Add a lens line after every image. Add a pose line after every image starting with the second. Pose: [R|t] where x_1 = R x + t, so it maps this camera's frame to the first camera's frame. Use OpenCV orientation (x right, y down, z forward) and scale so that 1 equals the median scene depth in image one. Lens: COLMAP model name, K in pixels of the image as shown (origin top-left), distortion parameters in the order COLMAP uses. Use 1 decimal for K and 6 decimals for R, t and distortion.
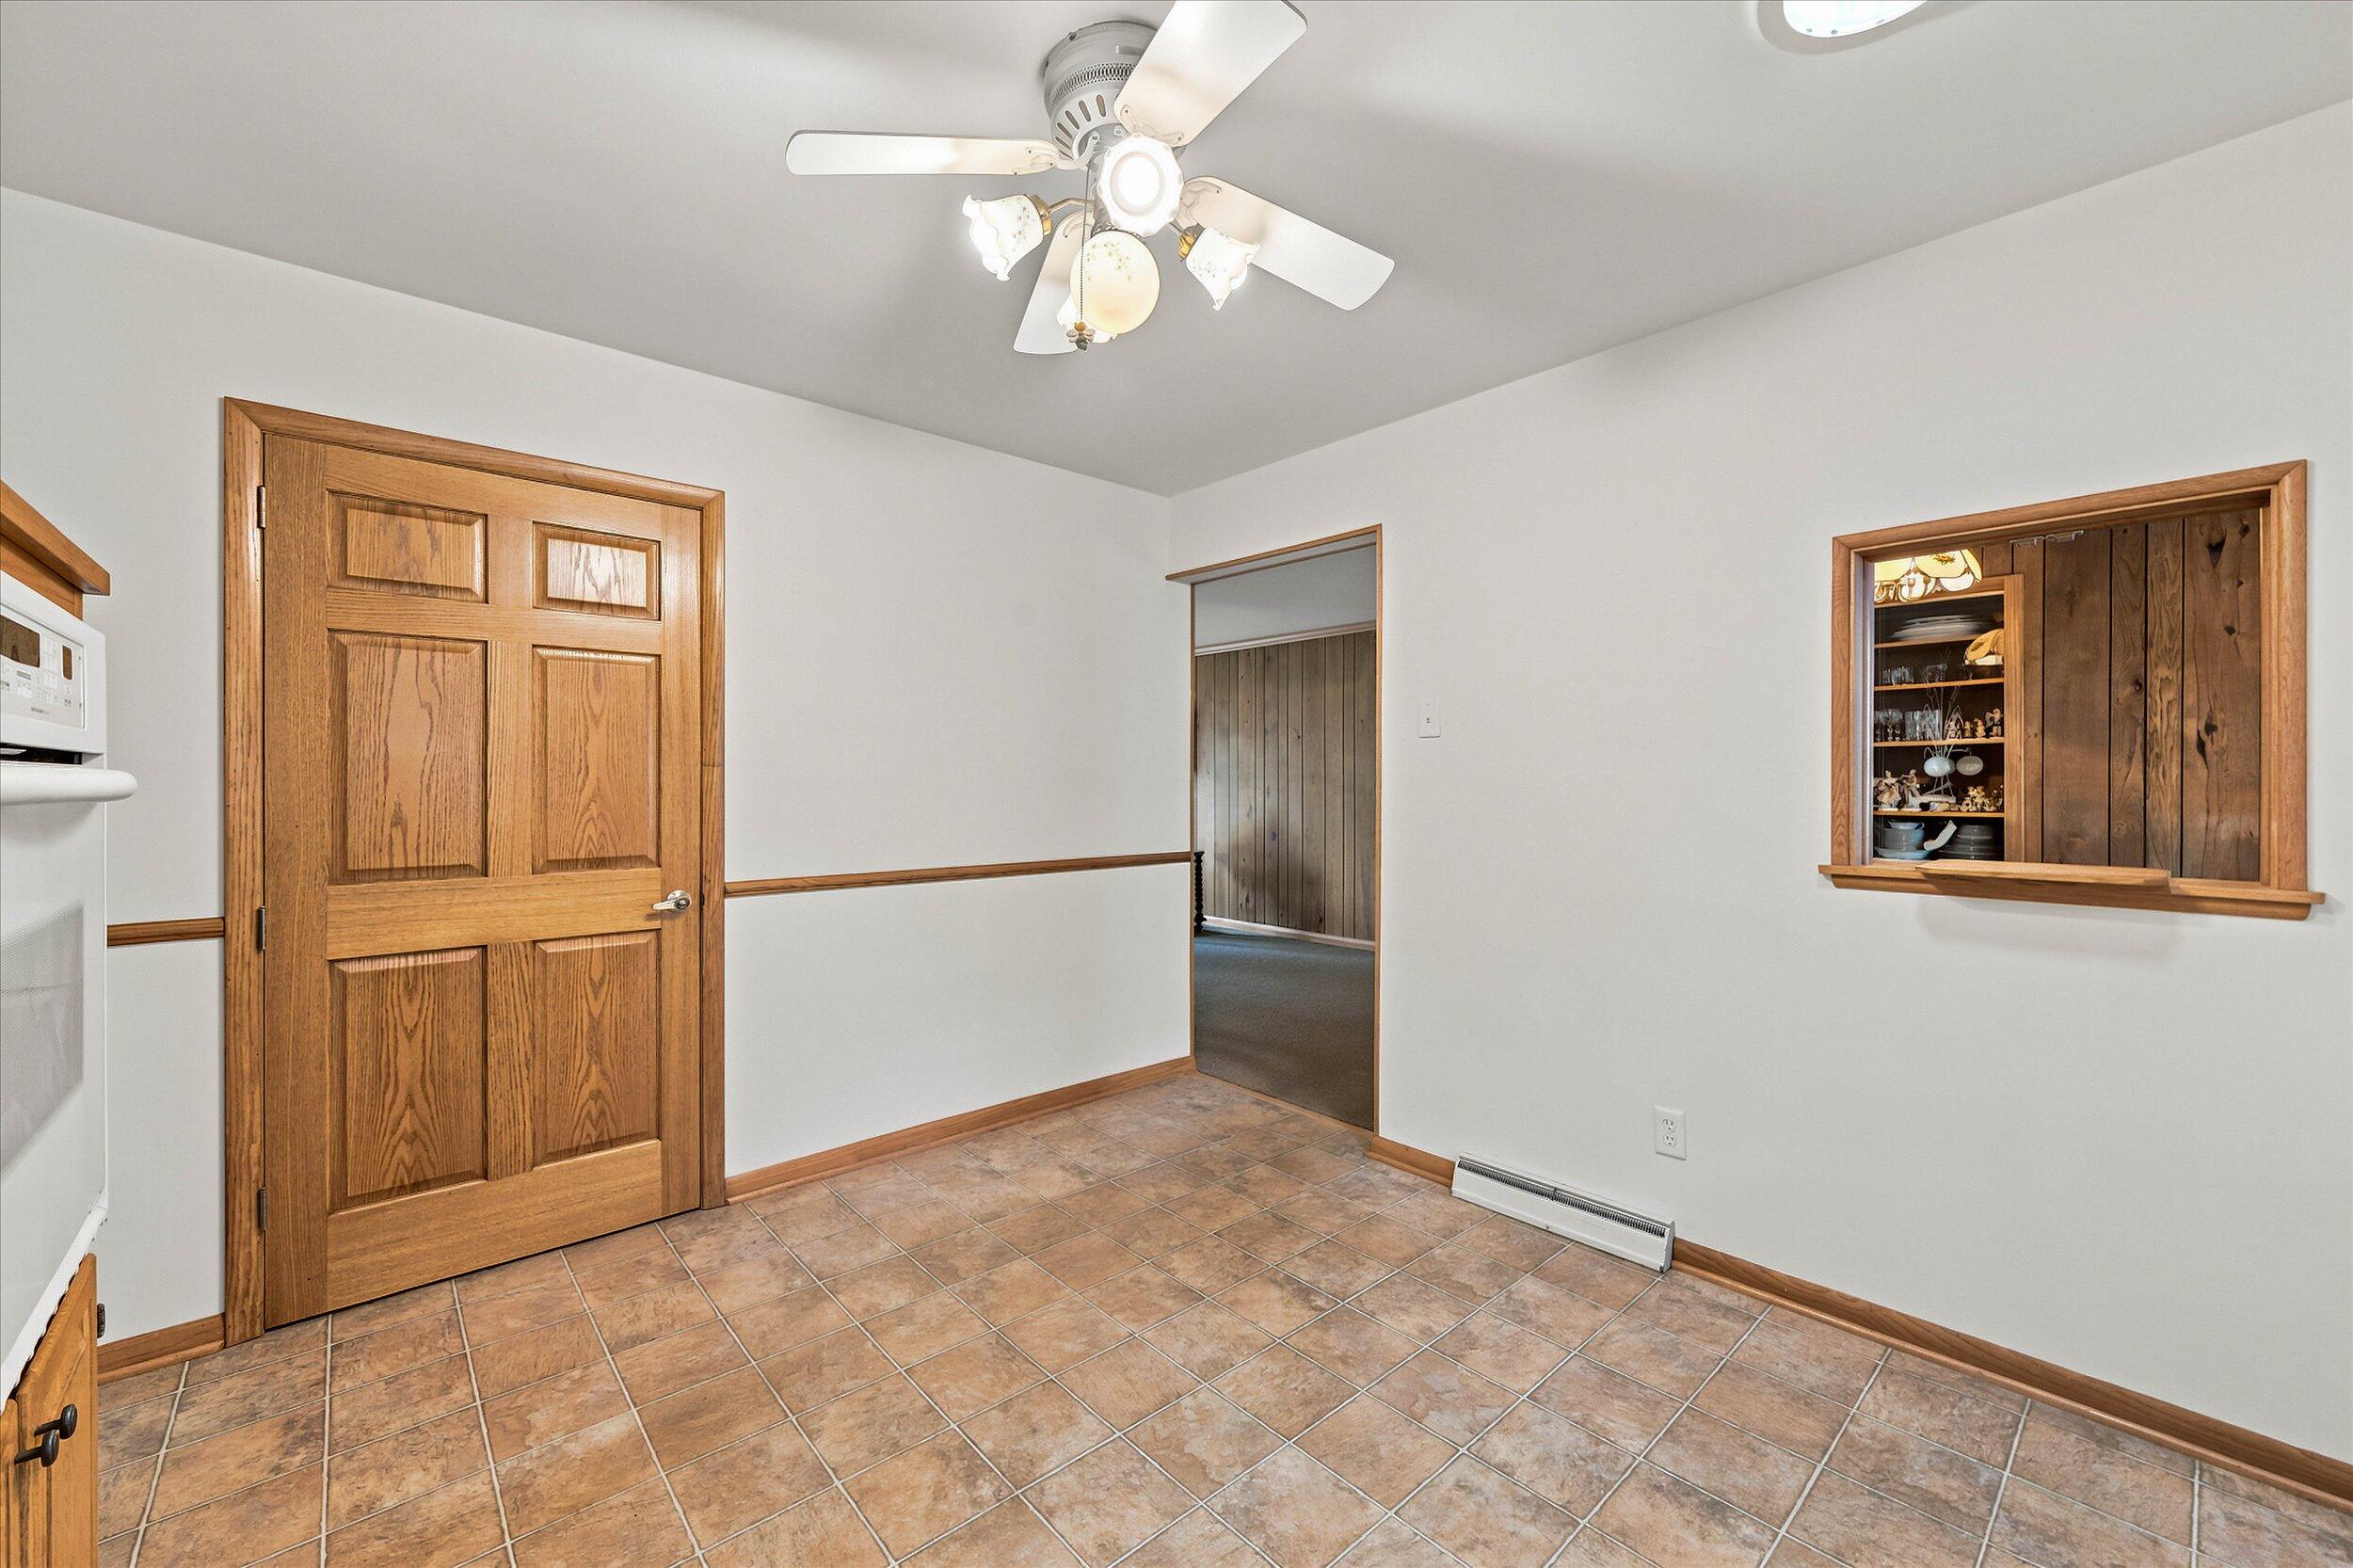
lens RADIAL K [[931.9, 0, 1148.8], [0, 931.9, 797.4], [0, 0, 1]] dist [-0.000058, 0.000080]
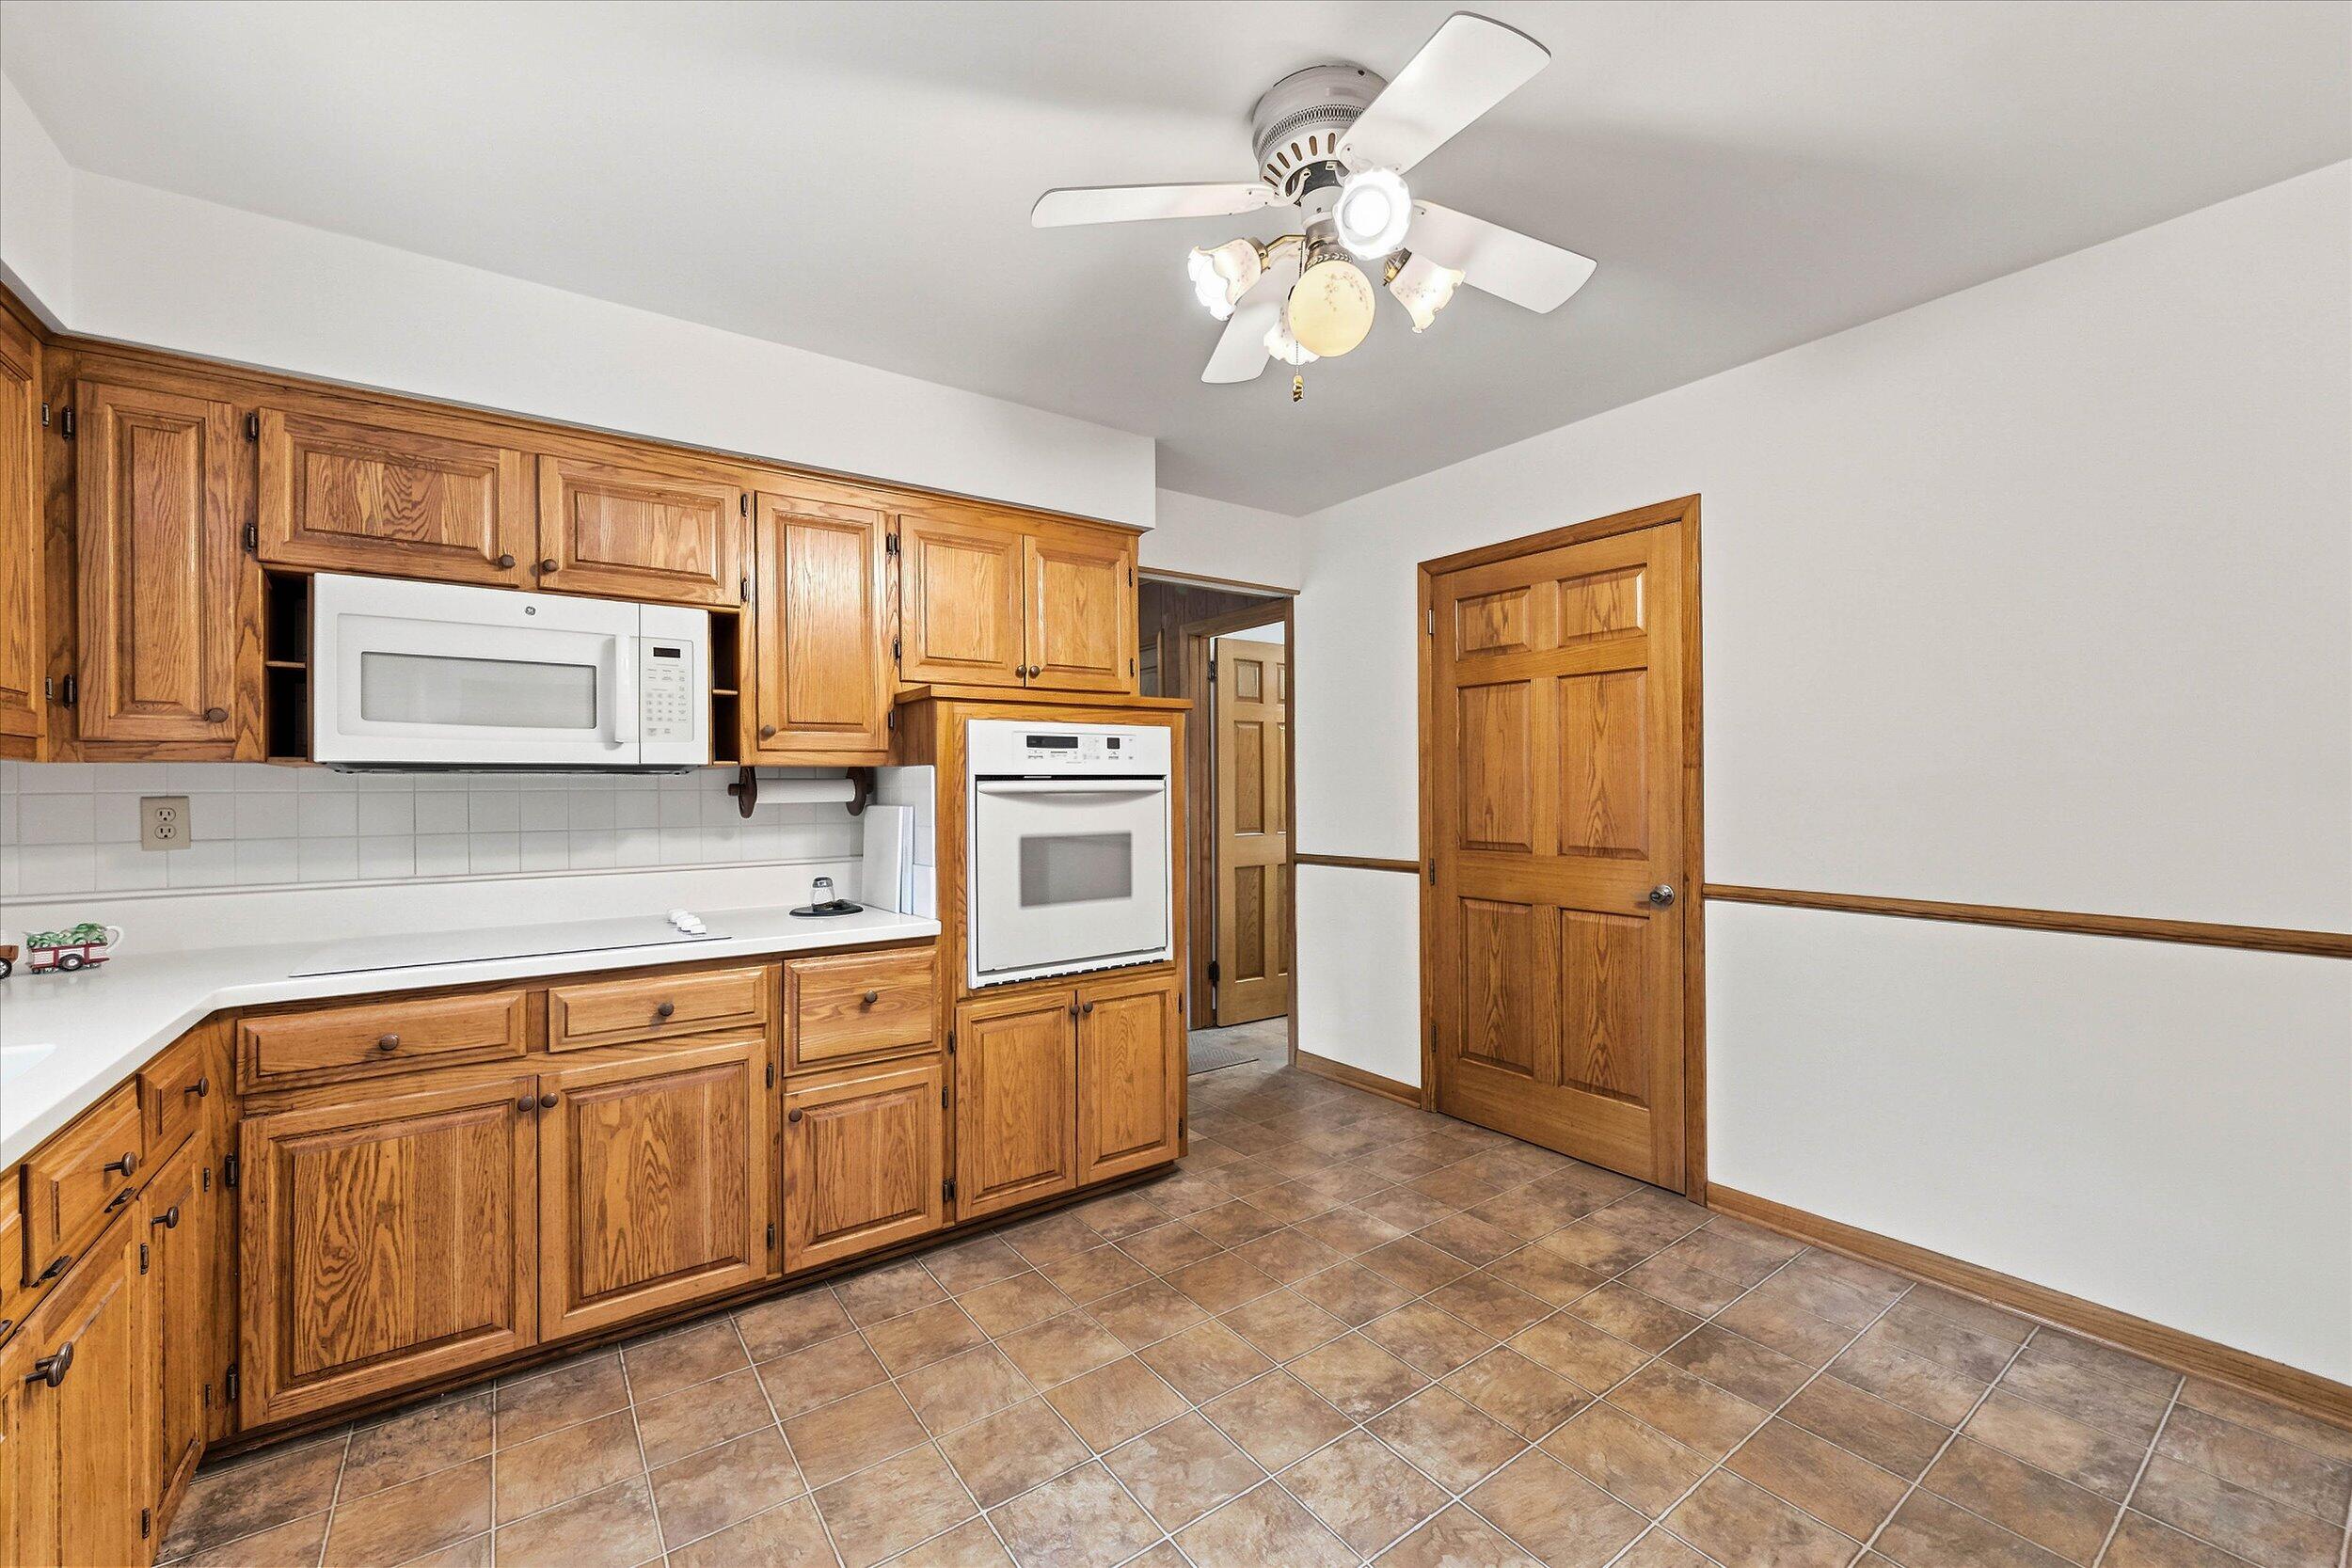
lens RADIAL K [[931.4, 0, 1168.1], [0, 931.4, 779.5], [0, 0, 1]] dist [-0.000058, 0.000080]
pose [[-0.084963, -0.003992, -0.996376, 0.700428], [-0.010682, 0.999938, -0.003095, -0.012549], [0.996327, 0.010380, -0.085000, 0.607545]]
